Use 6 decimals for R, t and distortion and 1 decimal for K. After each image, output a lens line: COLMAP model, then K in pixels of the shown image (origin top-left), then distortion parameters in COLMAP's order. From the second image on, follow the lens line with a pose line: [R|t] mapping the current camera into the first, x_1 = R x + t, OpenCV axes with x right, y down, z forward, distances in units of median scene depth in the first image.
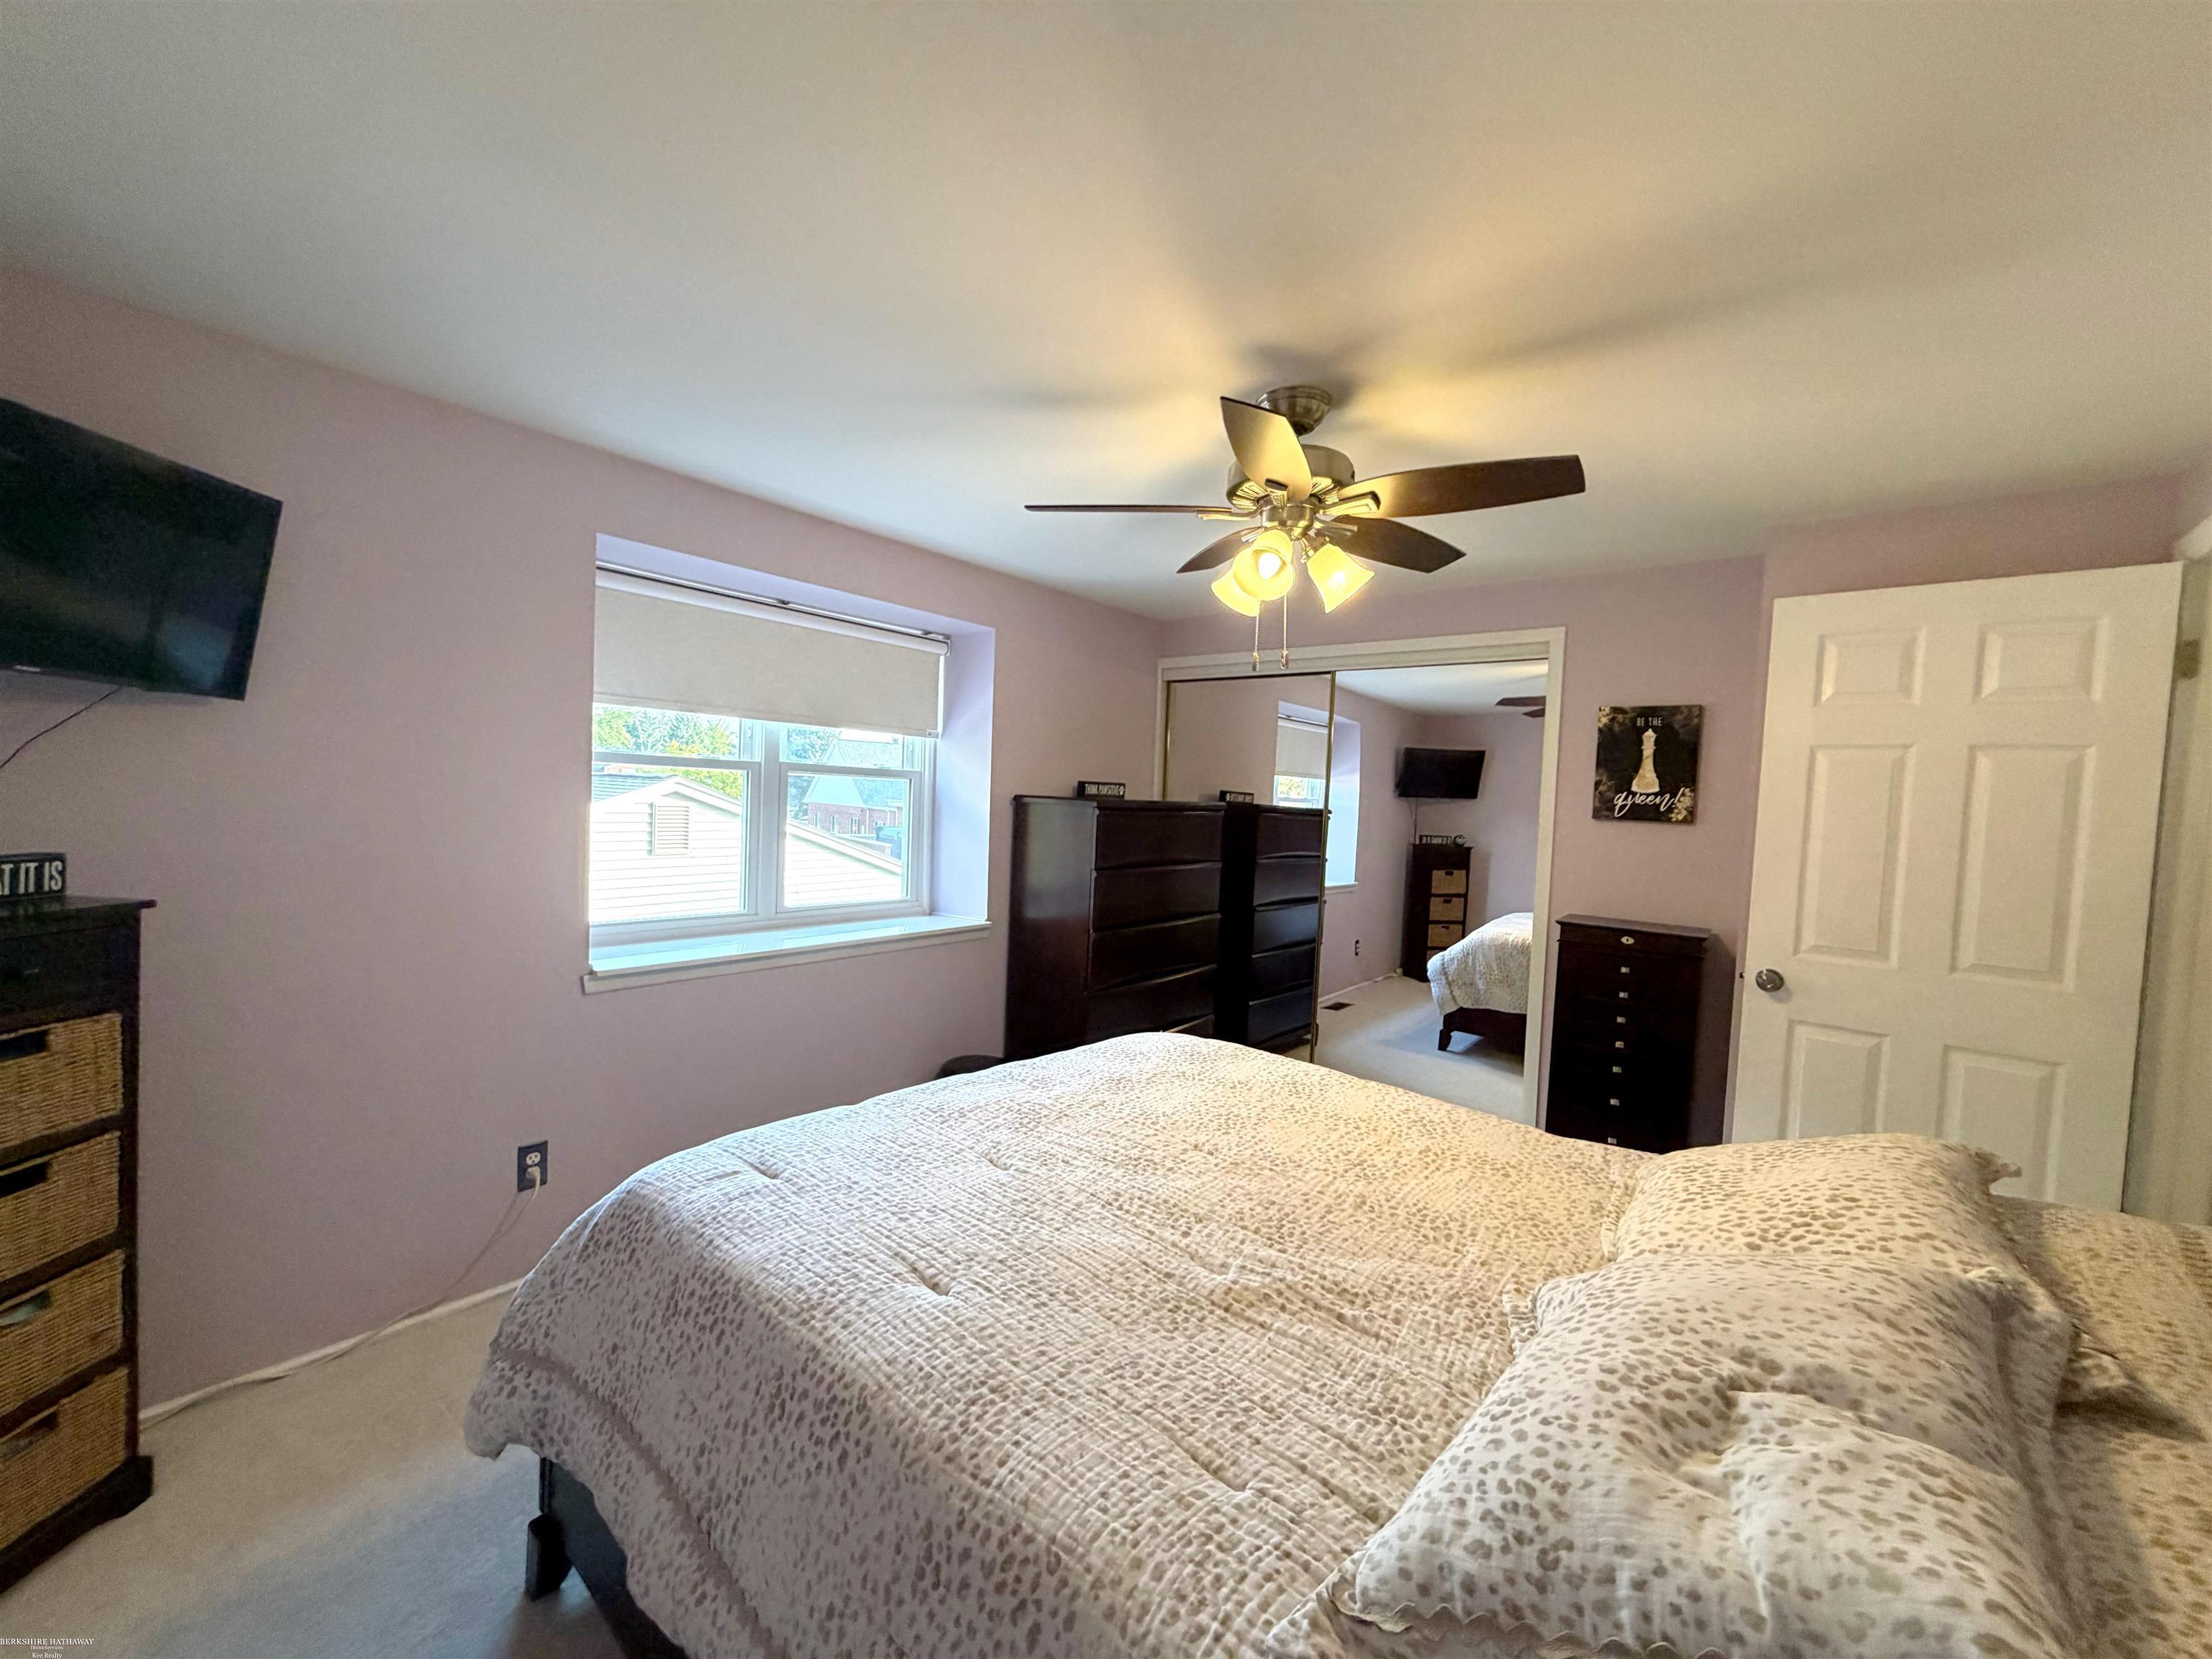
lens RADIAL K [[882.6, 0, 1105.0], [0, 882.6, 829.9], [0, 0, 1]] dist [0.002103, -0.000192]
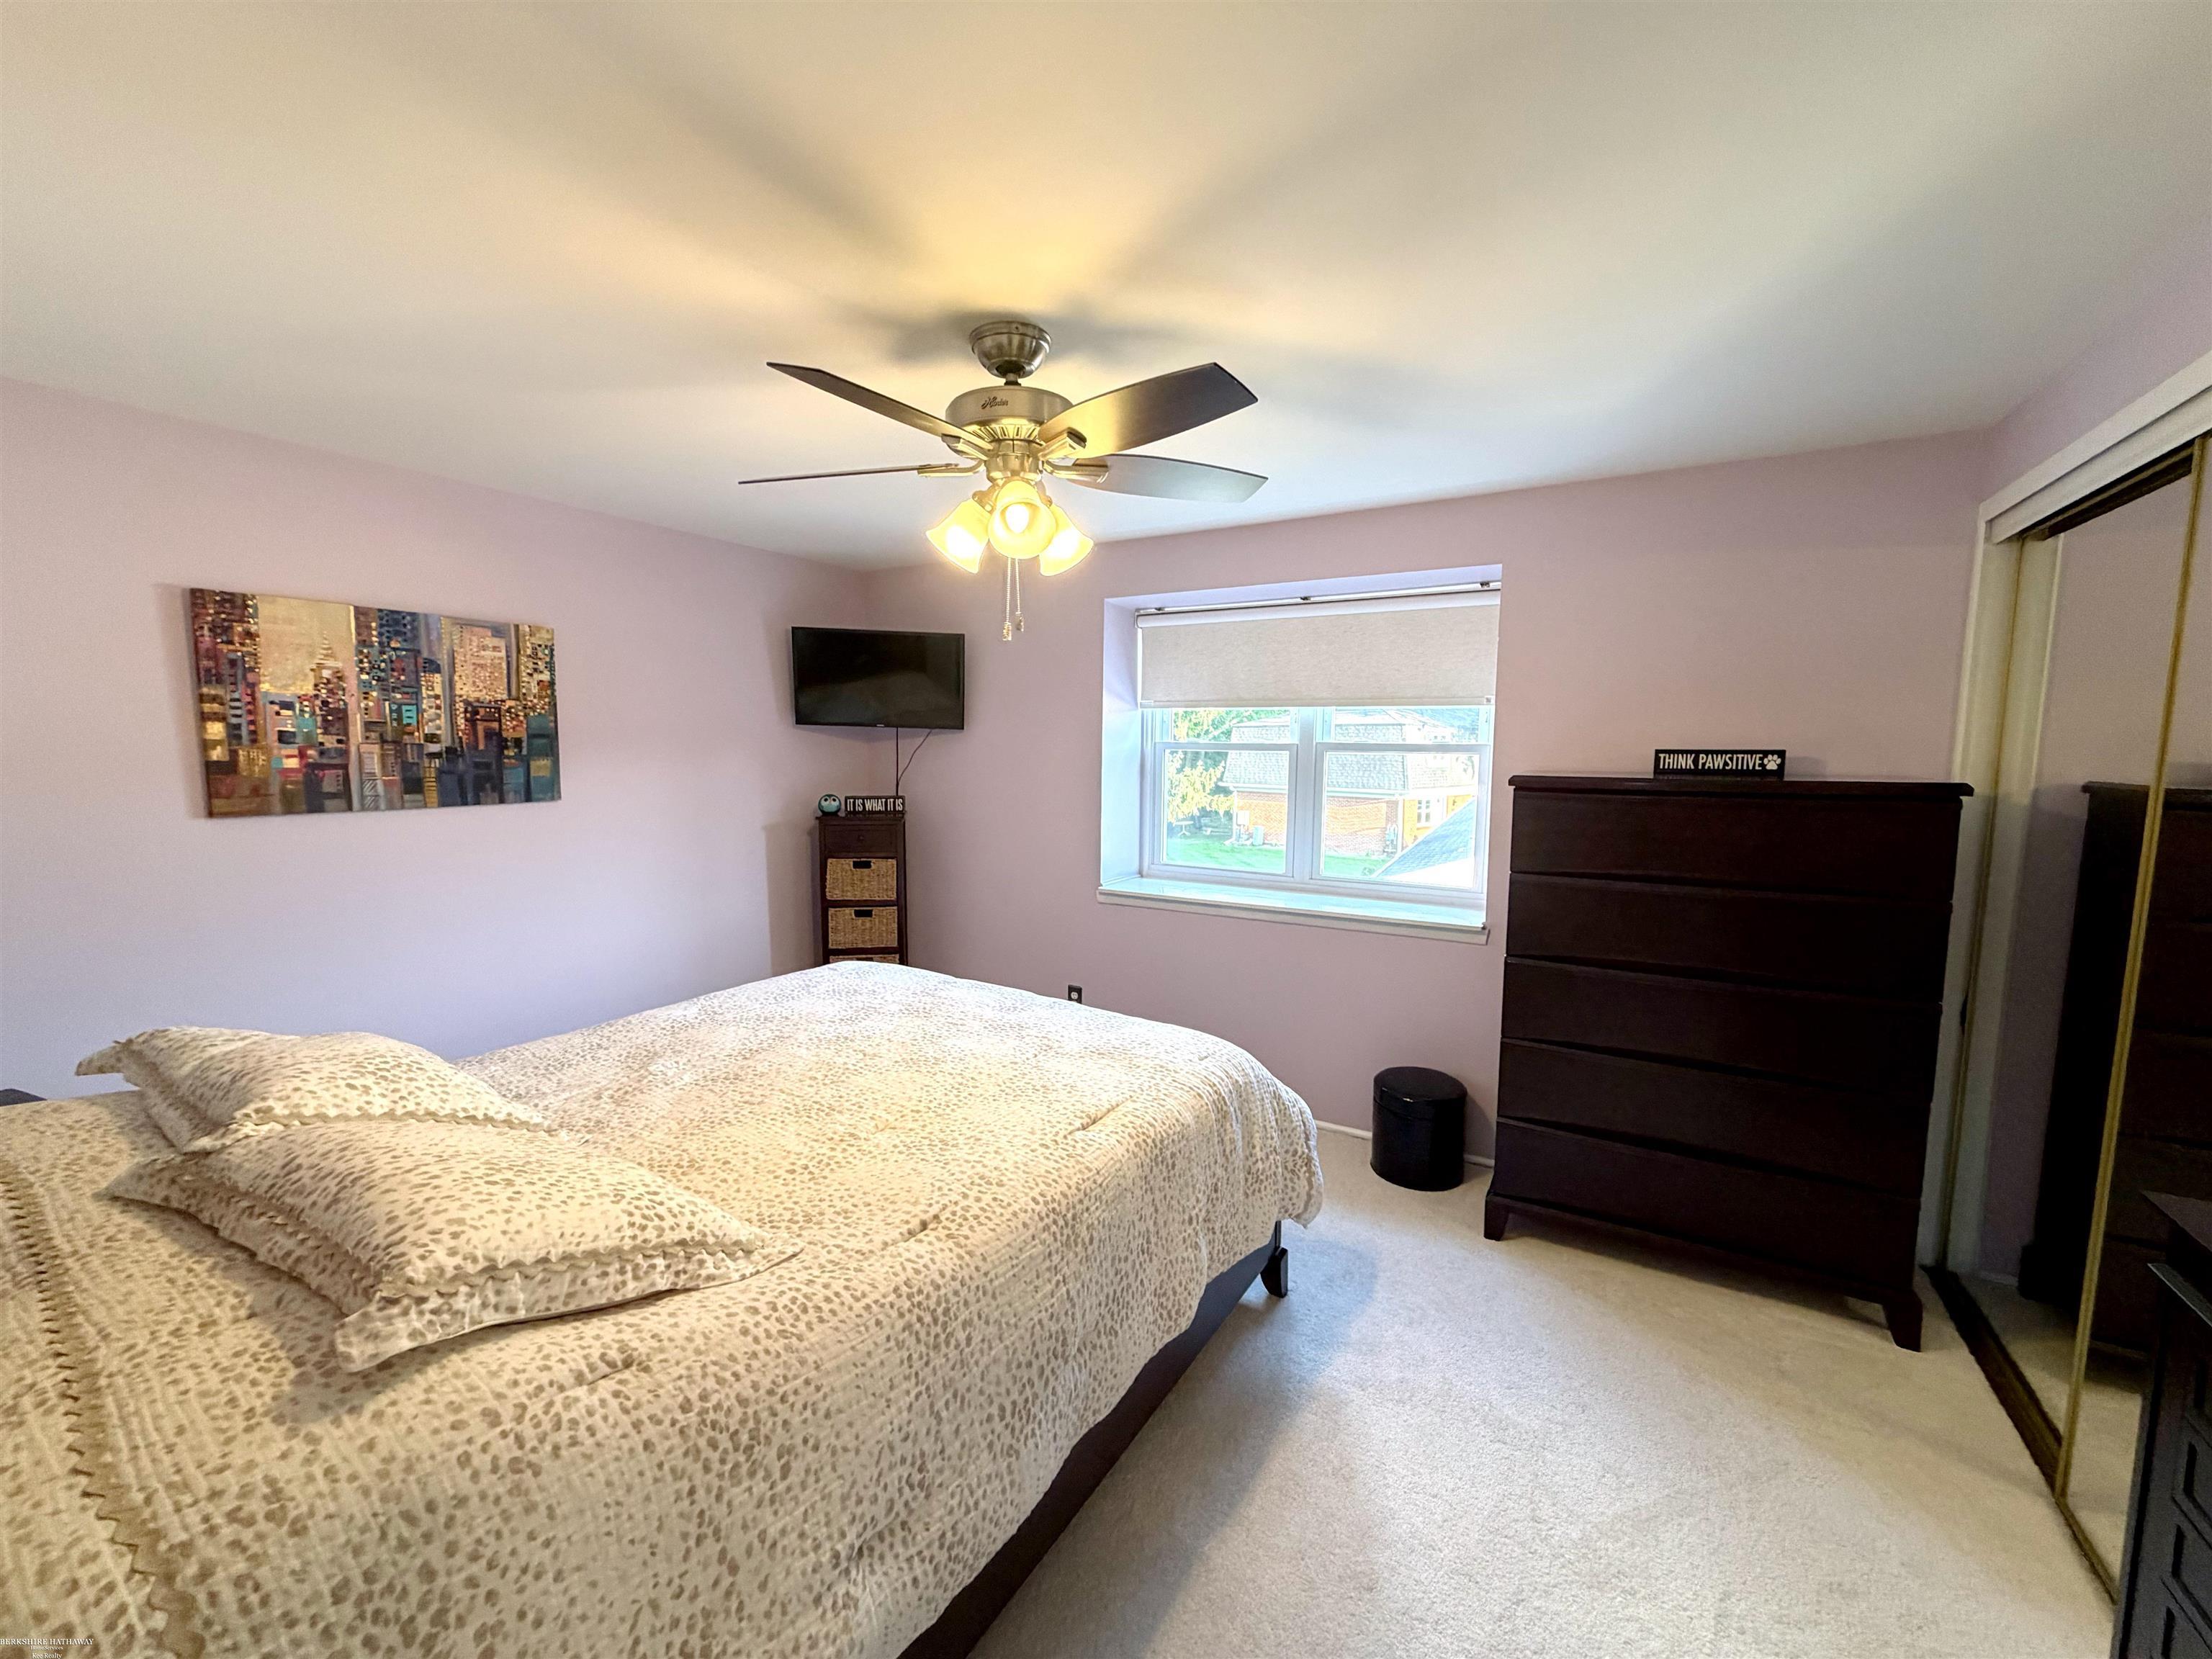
lens RADIAL K [[882.6, 0, 1104.2], [0, 882.6, 834.5], [0, 0, 1]] dist [0.002103, -0.000192]
pose [[0.145265, 0.064088, -0.987315, 1.142493], [-0.037436, 0.997541, 0.059243, -0.029353], [0.988684, 0.028355, 0.147307, 0.956835]]
